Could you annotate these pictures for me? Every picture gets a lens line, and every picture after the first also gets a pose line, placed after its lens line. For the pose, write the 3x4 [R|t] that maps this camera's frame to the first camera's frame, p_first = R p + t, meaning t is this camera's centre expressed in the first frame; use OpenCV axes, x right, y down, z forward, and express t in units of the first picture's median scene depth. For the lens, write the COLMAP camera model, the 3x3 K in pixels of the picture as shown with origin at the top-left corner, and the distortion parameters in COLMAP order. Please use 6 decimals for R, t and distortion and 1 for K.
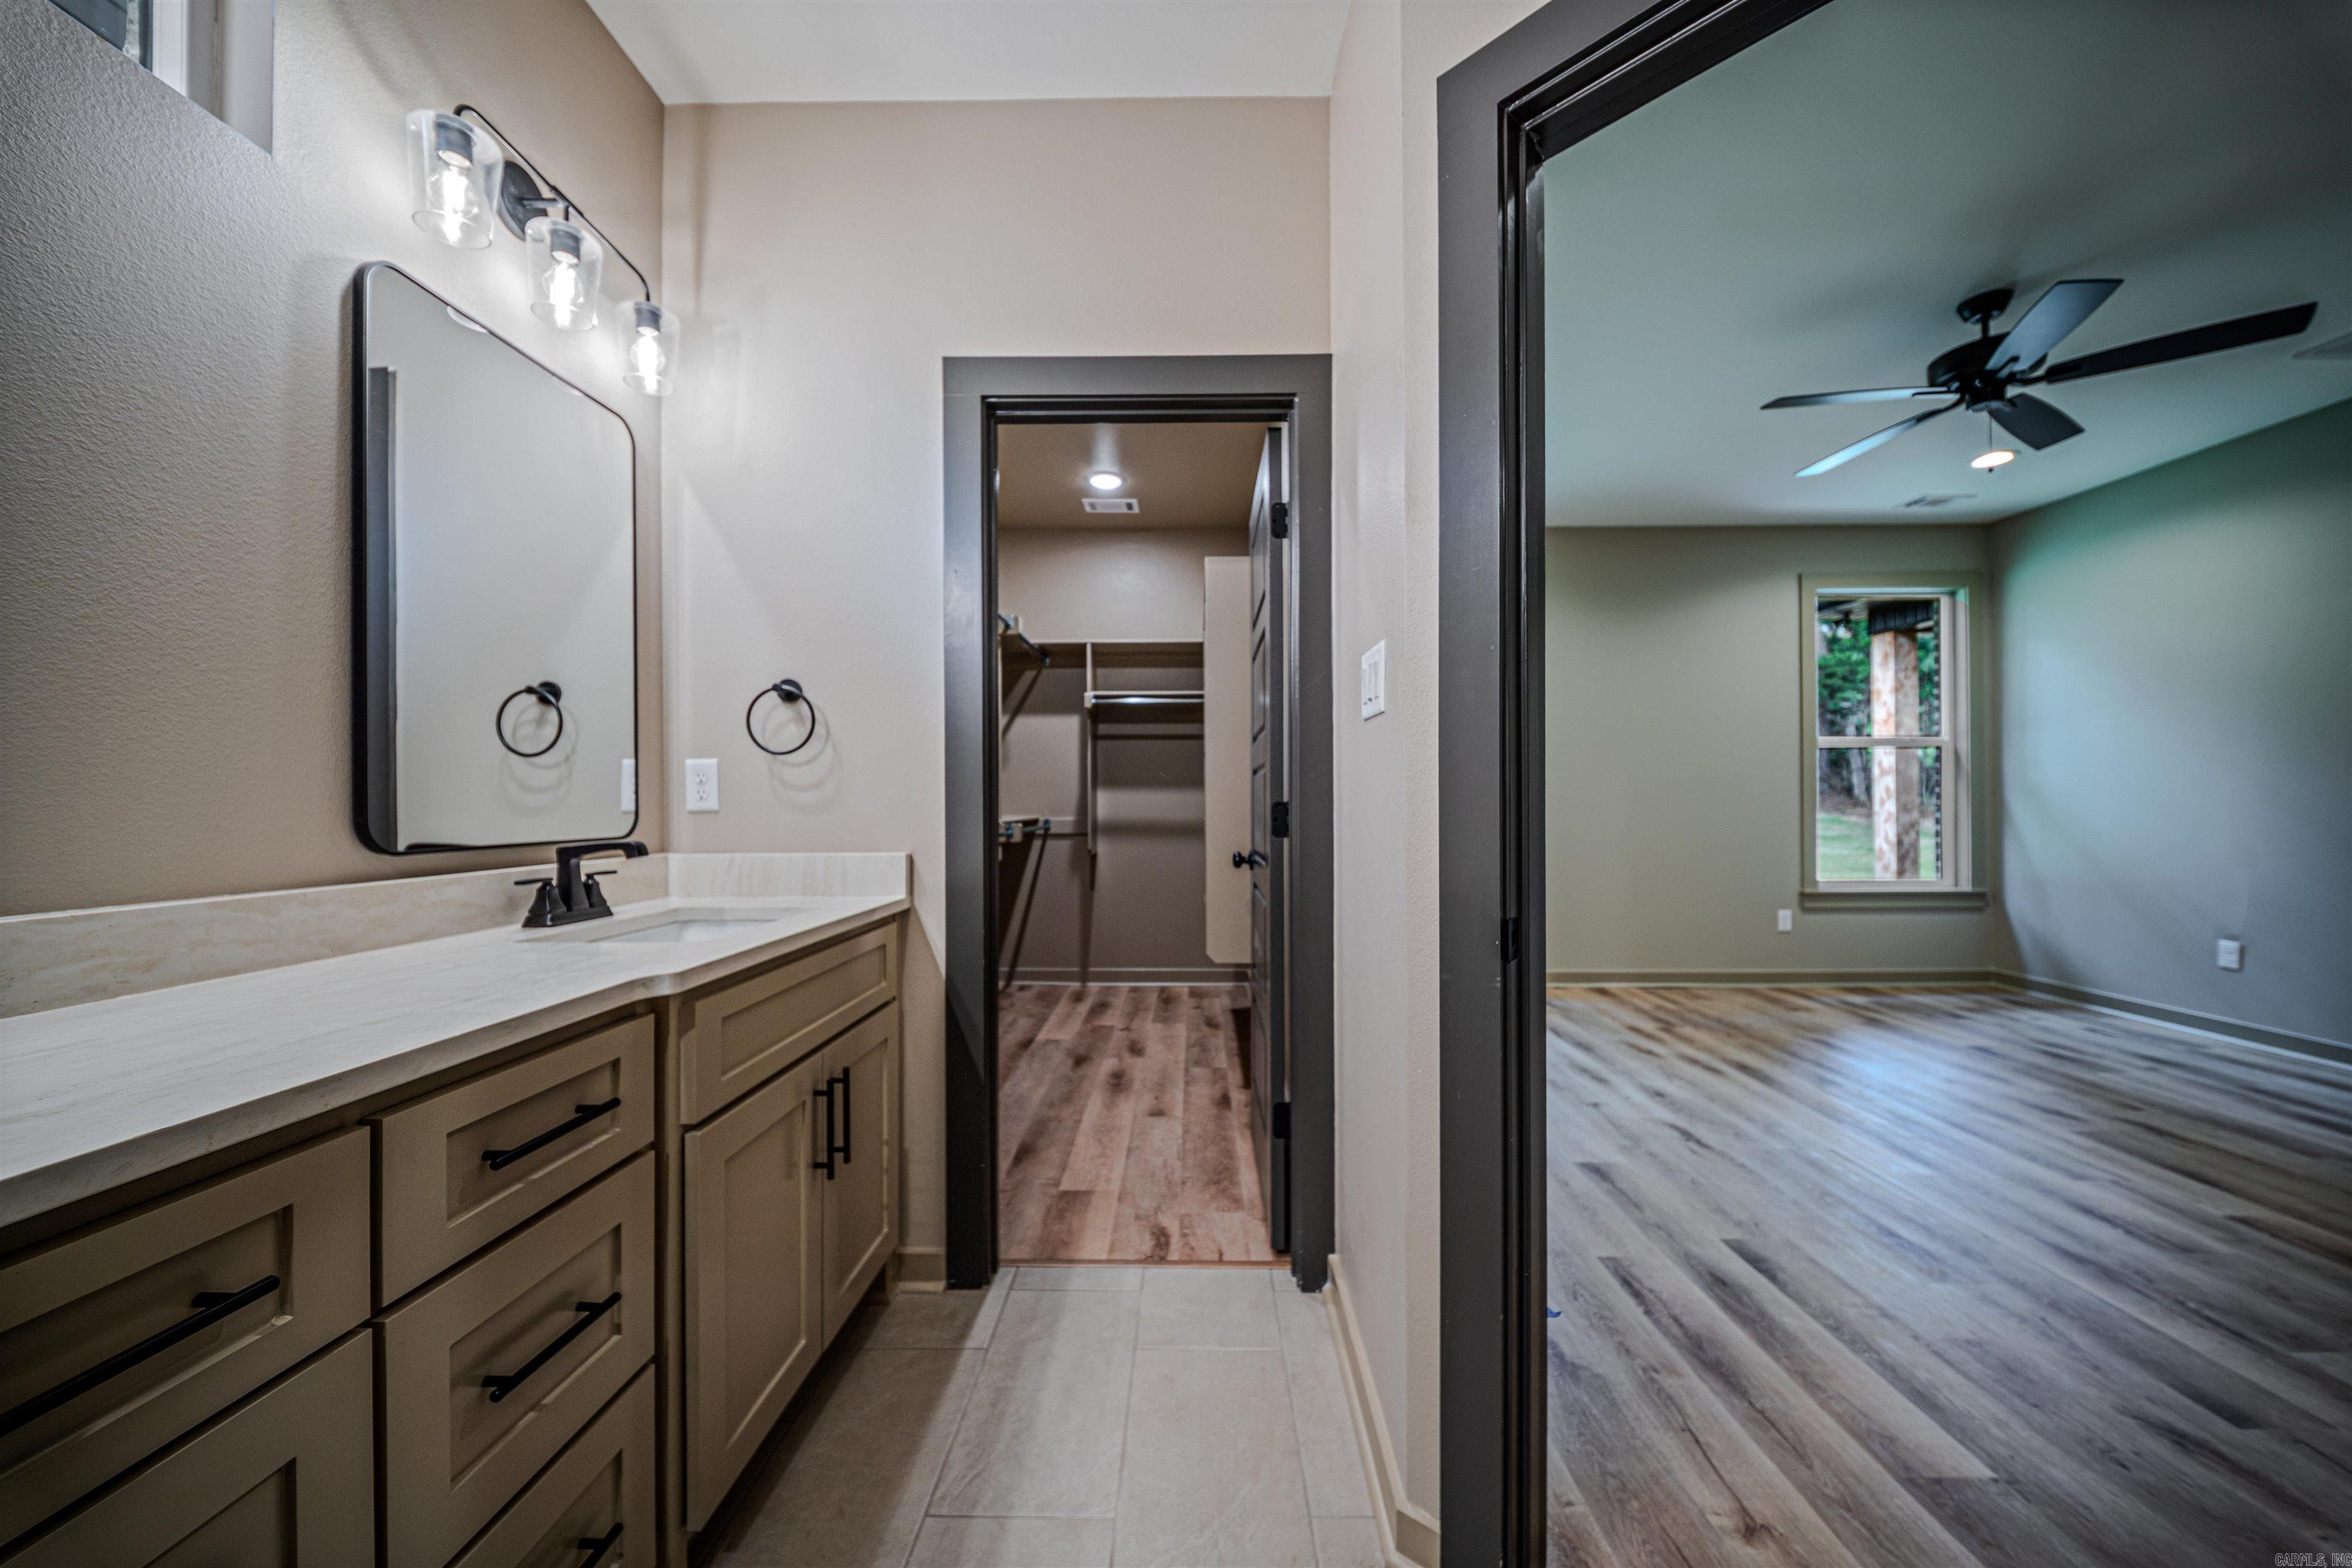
lens RADIAL K [[830.1, 0, 1164.1], [0, 830.1, 800.3], [0, 0, 1]] dist [-0.009227, -0.000291]
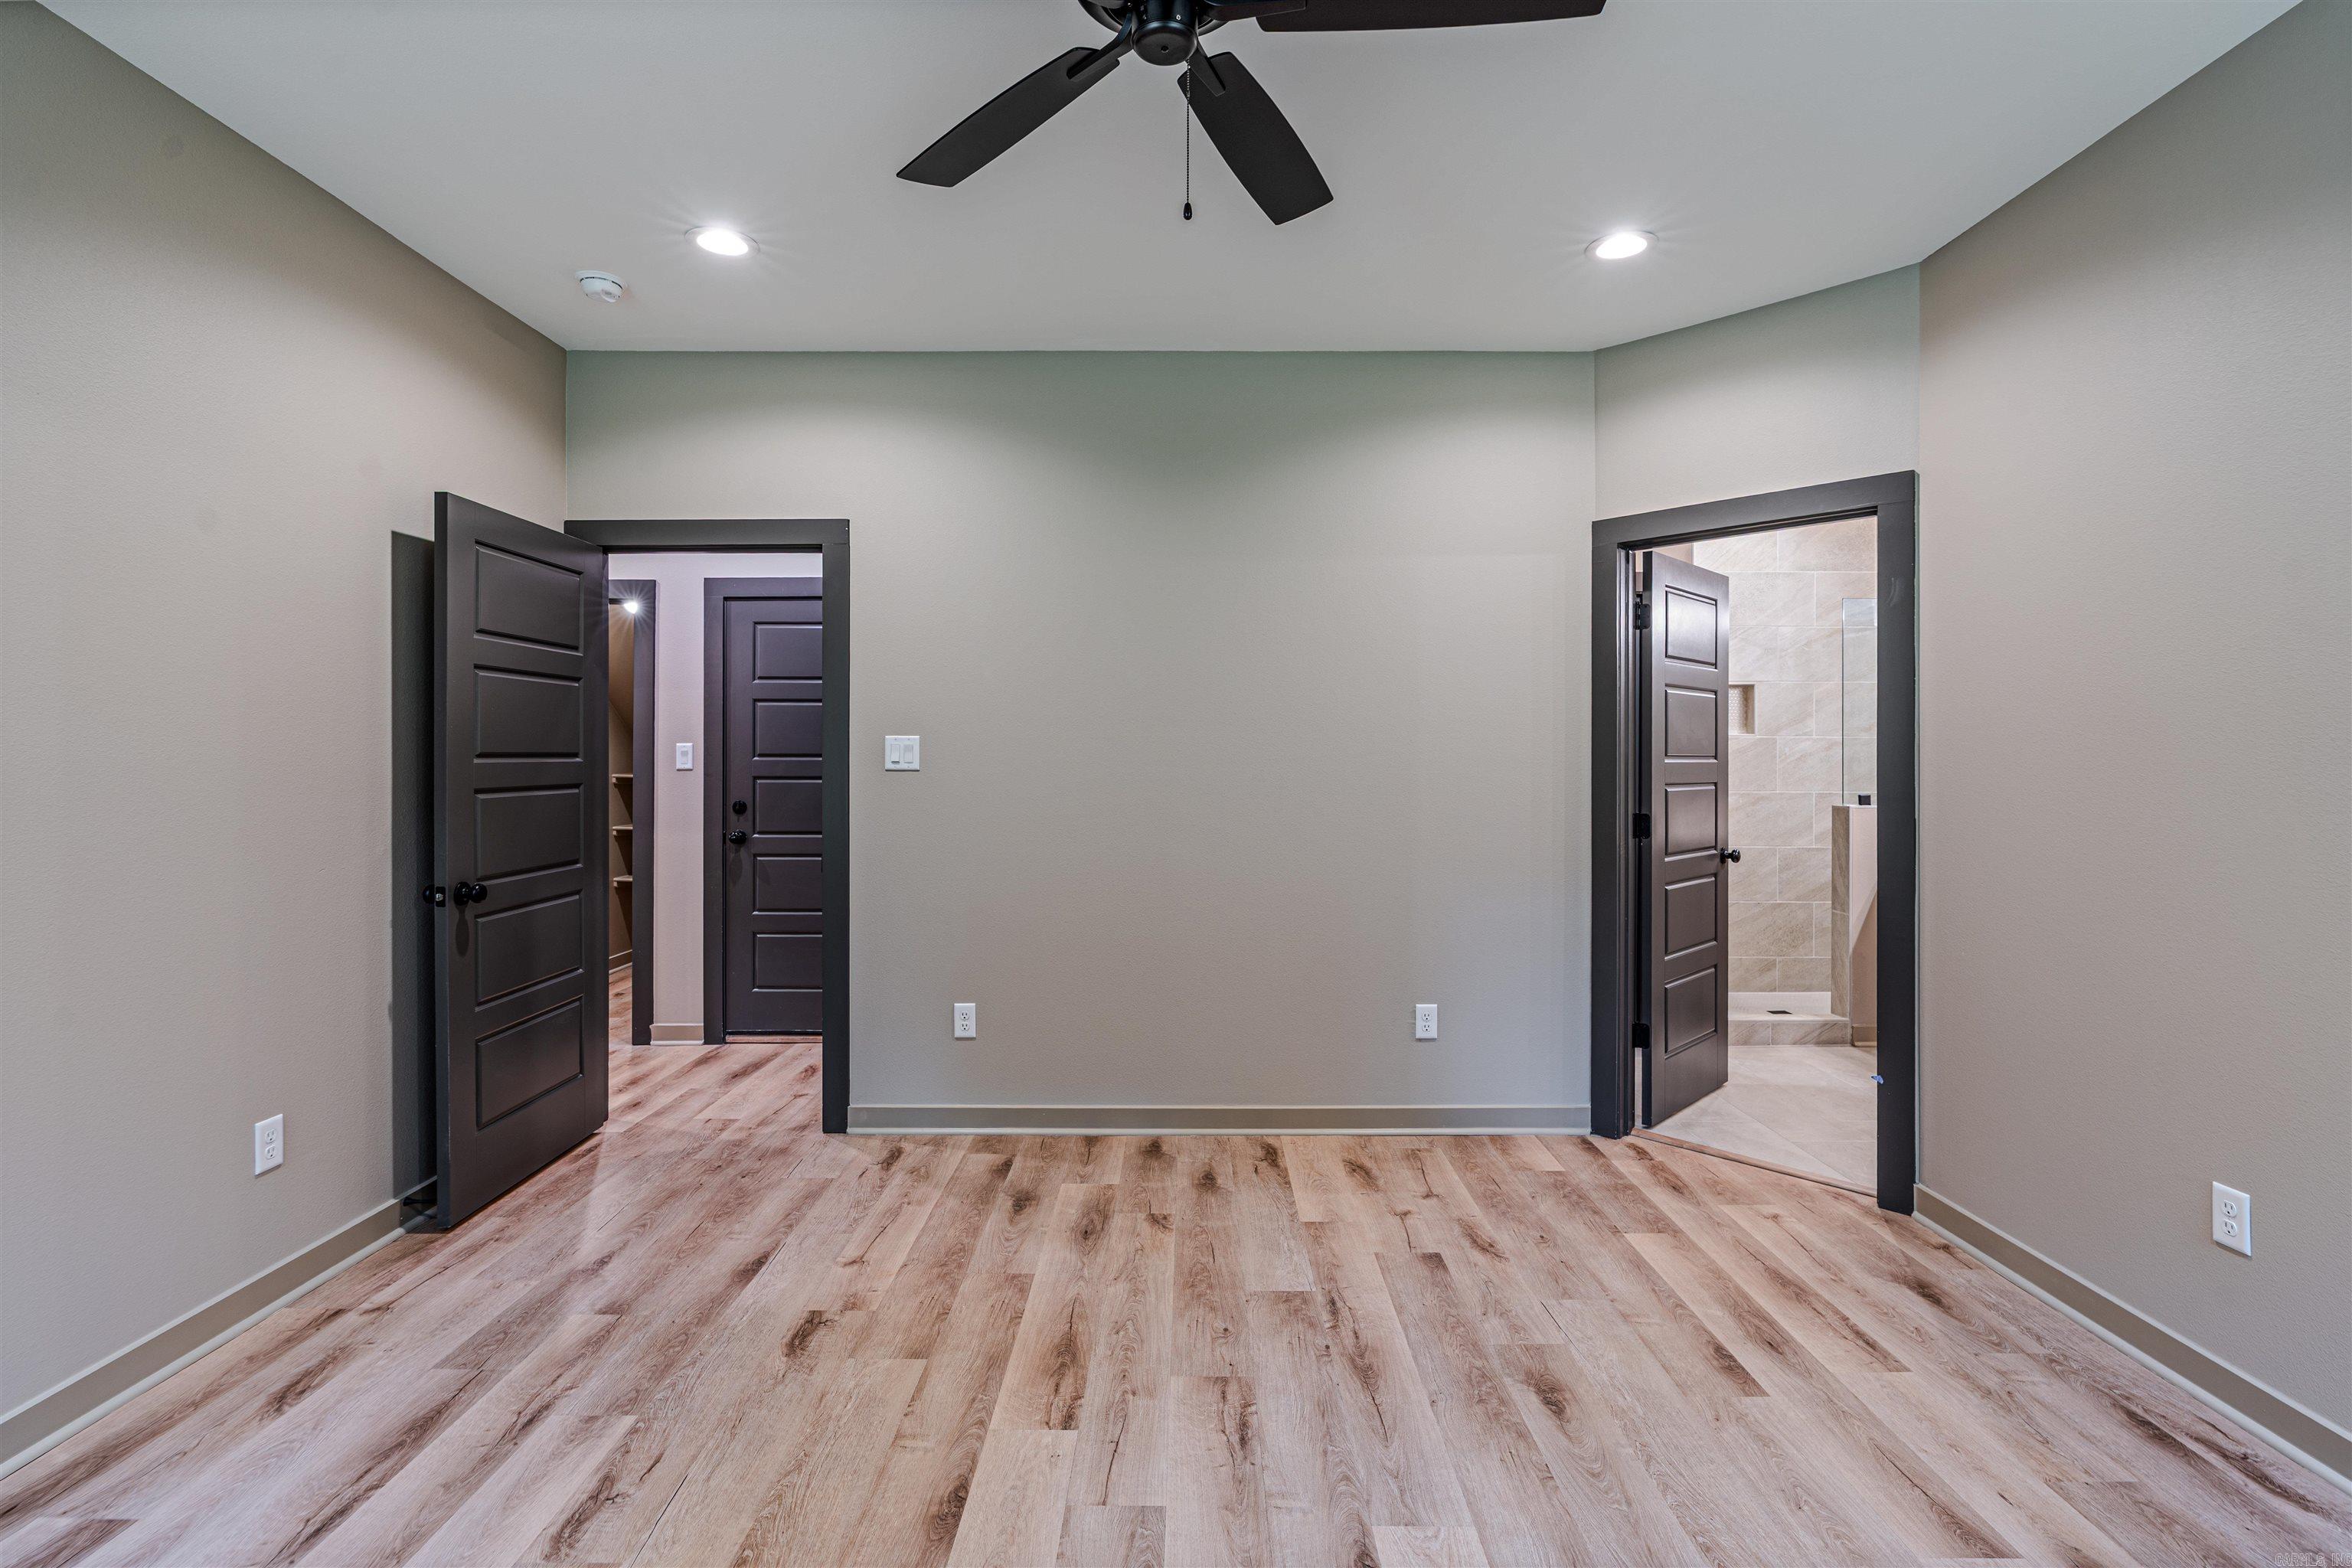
lens RADIAL K [[1050.6, 0, 1175.6], [0, 1050.6, 763.2], [0, 0, 1]] dist [-0.006051, 0.002066]
pose [[-0.999794, 0.004469, -0.019795, 1.411454], [0.004360, 0.999975, 0.005587, -0.105476], [0.019820, 0.005500, -0.999788, 2.229816]]
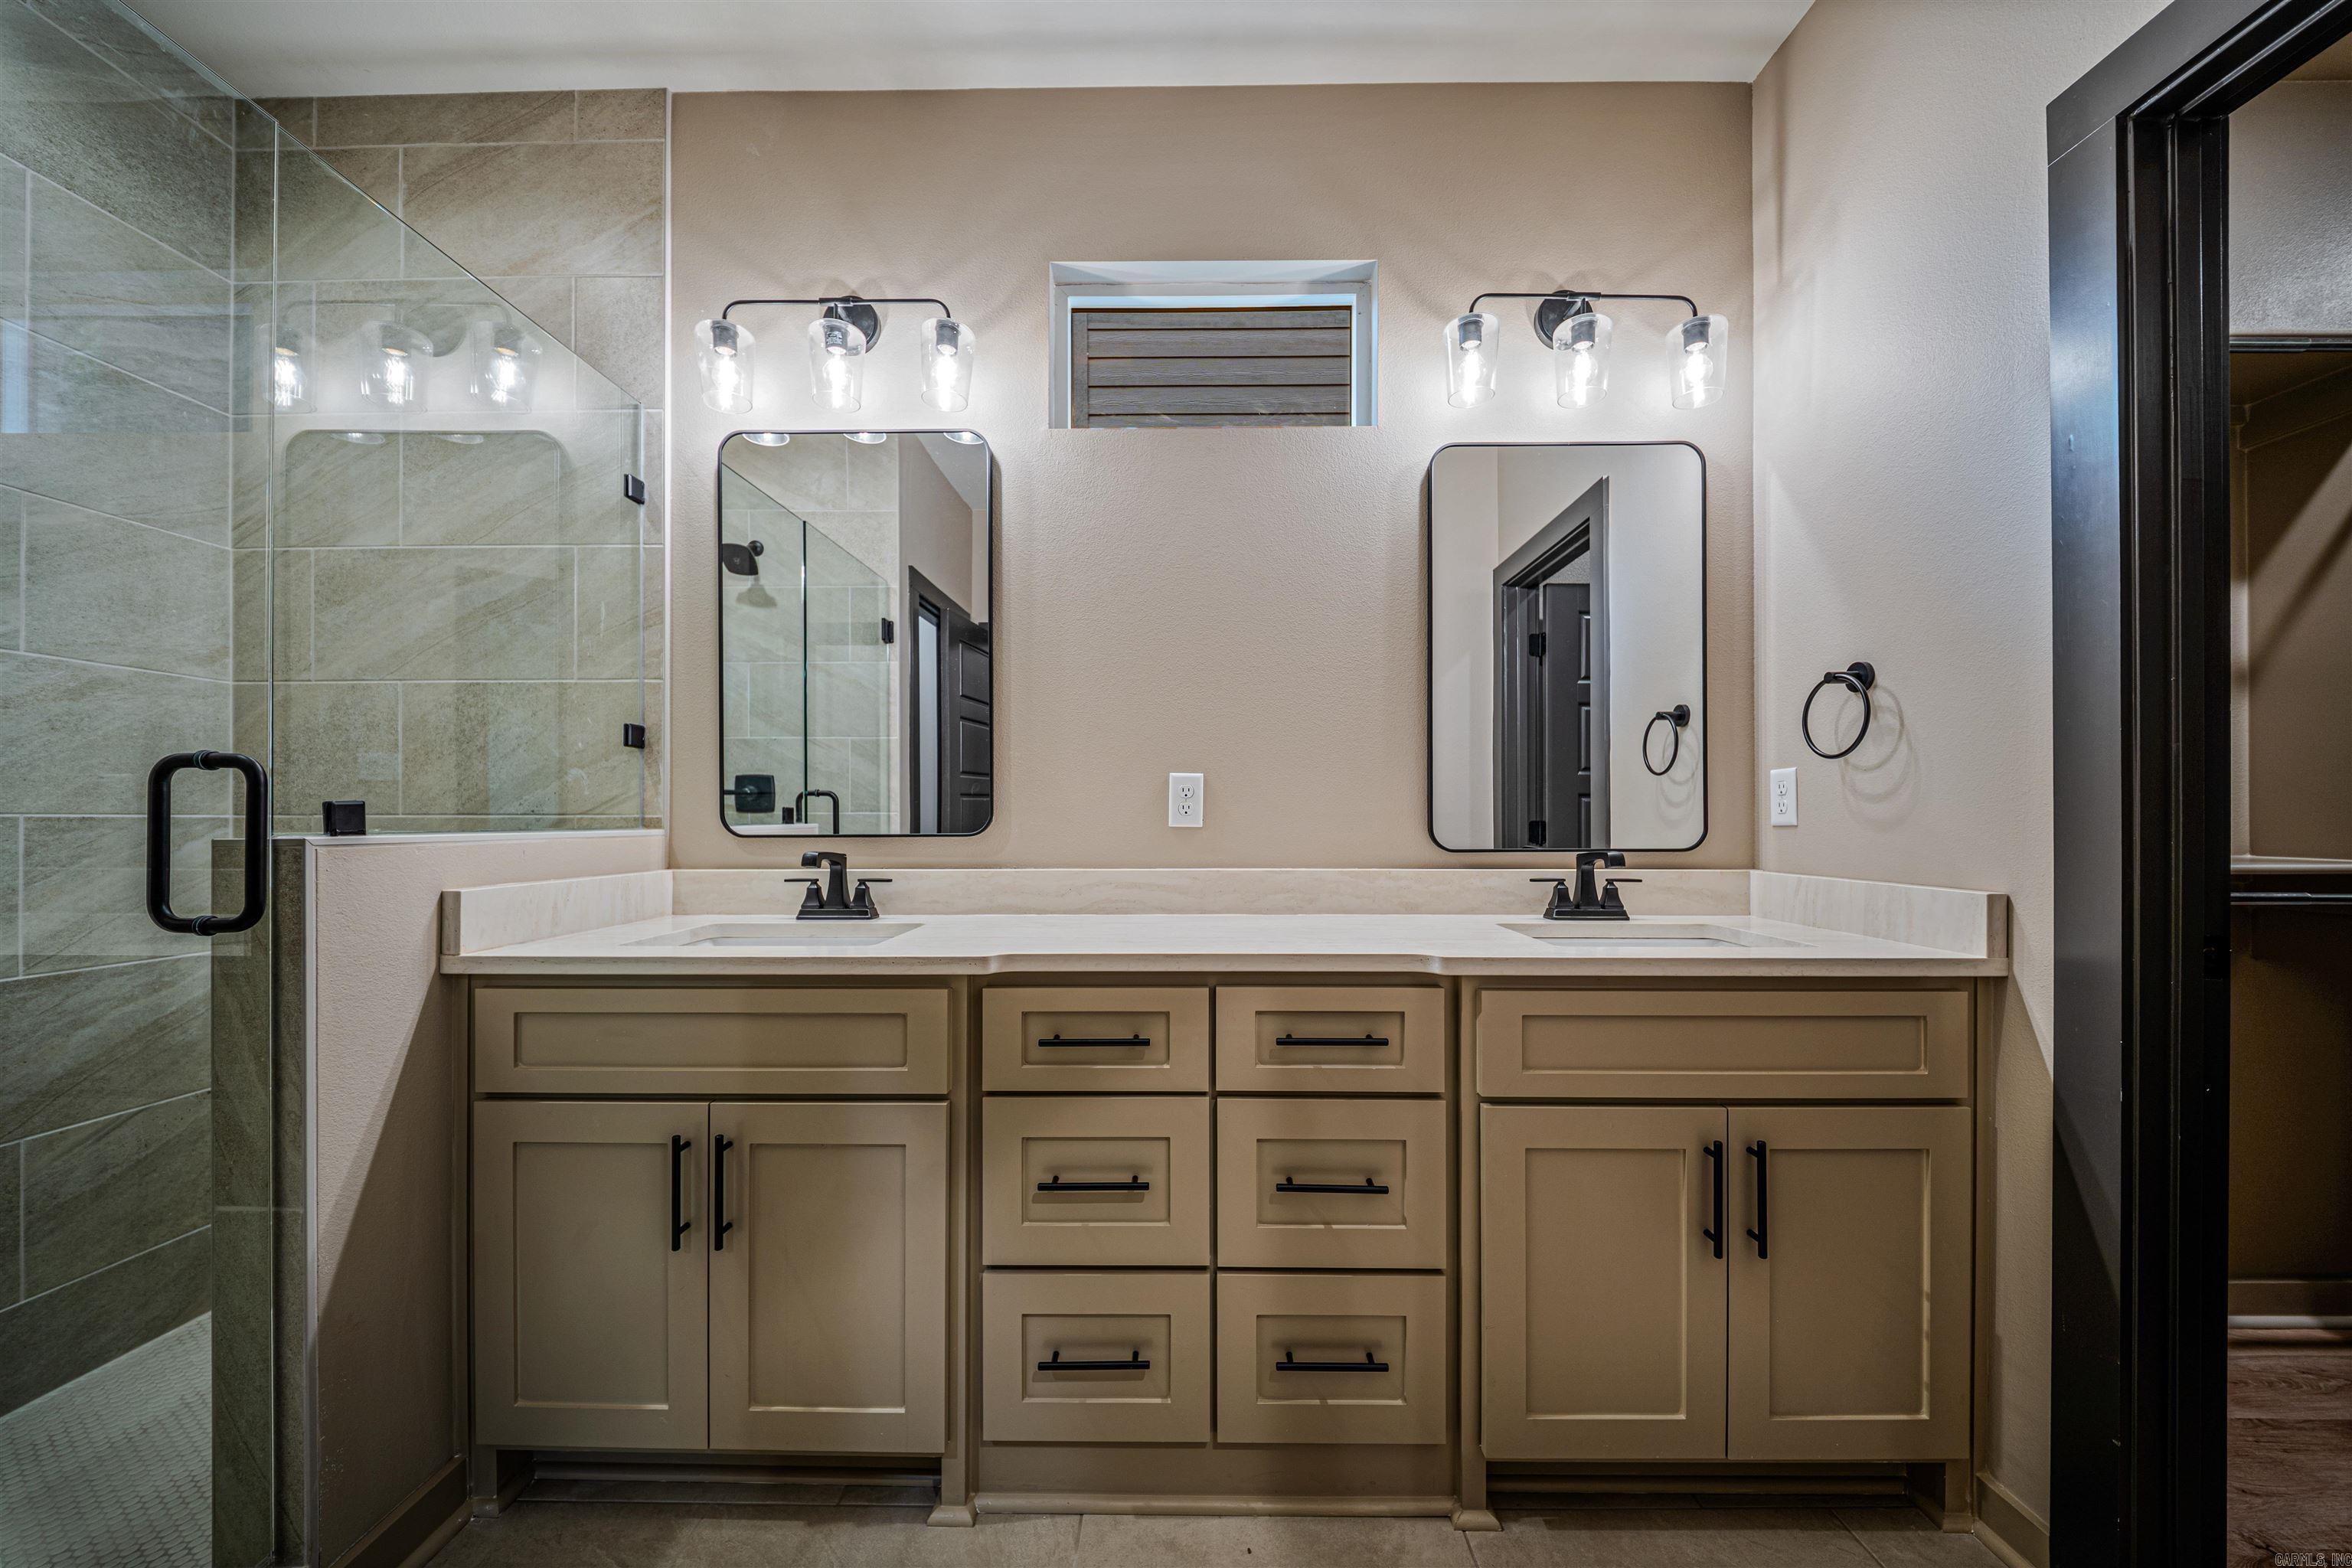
lens RADIAL K [[830.1, 0, 1195.0], [0, 830.1, 817.1], [0, 0, 1]] dist [-0.009227, -0.000291]
pose [[0.036691, 0.001082, -0.999326, 0.331571], [-0.001497, 0.999998, 0.001028, 0.003856], [0.999326, 0.001458, 0.036692, 0.333142]]
